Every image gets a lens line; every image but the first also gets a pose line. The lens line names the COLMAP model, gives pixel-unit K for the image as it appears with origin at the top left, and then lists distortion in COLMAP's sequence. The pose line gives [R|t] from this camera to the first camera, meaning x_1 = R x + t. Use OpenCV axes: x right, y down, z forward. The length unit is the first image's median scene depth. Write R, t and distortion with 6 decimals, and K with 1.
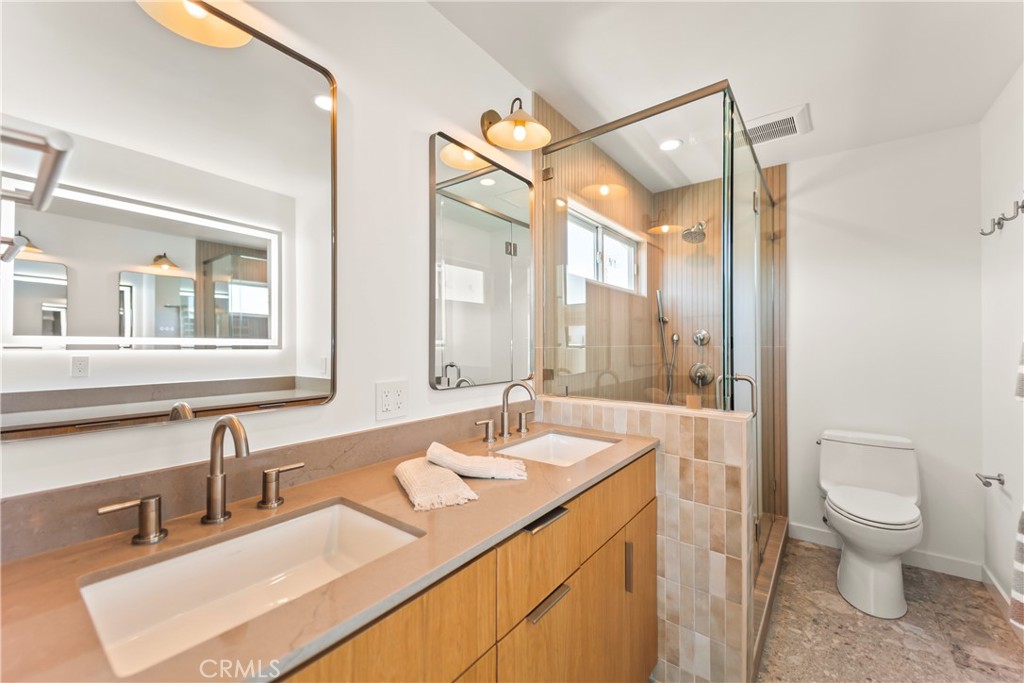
lens RADIAL K [[411.5, 0, 512.7], [0, 411.5, 341.5], [0, 0, 1]] dist [0.001249, -0.001104]
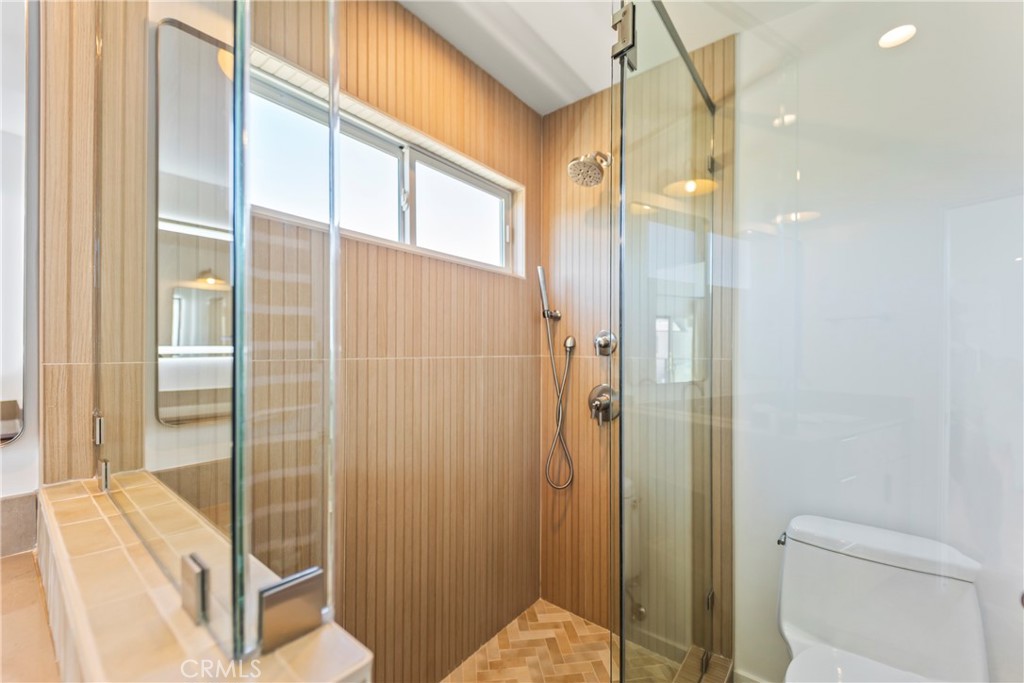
lens RADIAL K [[411.5, 0, 515.0], [0, 411.5, 347.6], [0, 0, 1]] dist [0.001249, -0.001104]
pose [[0.999976, 0.006874, -0.001014, 0.360866], [-0.006866, 0.999945, 0.007925, -0.007401], [0.001068, -0.007918, 0.999968, 0.428253]]
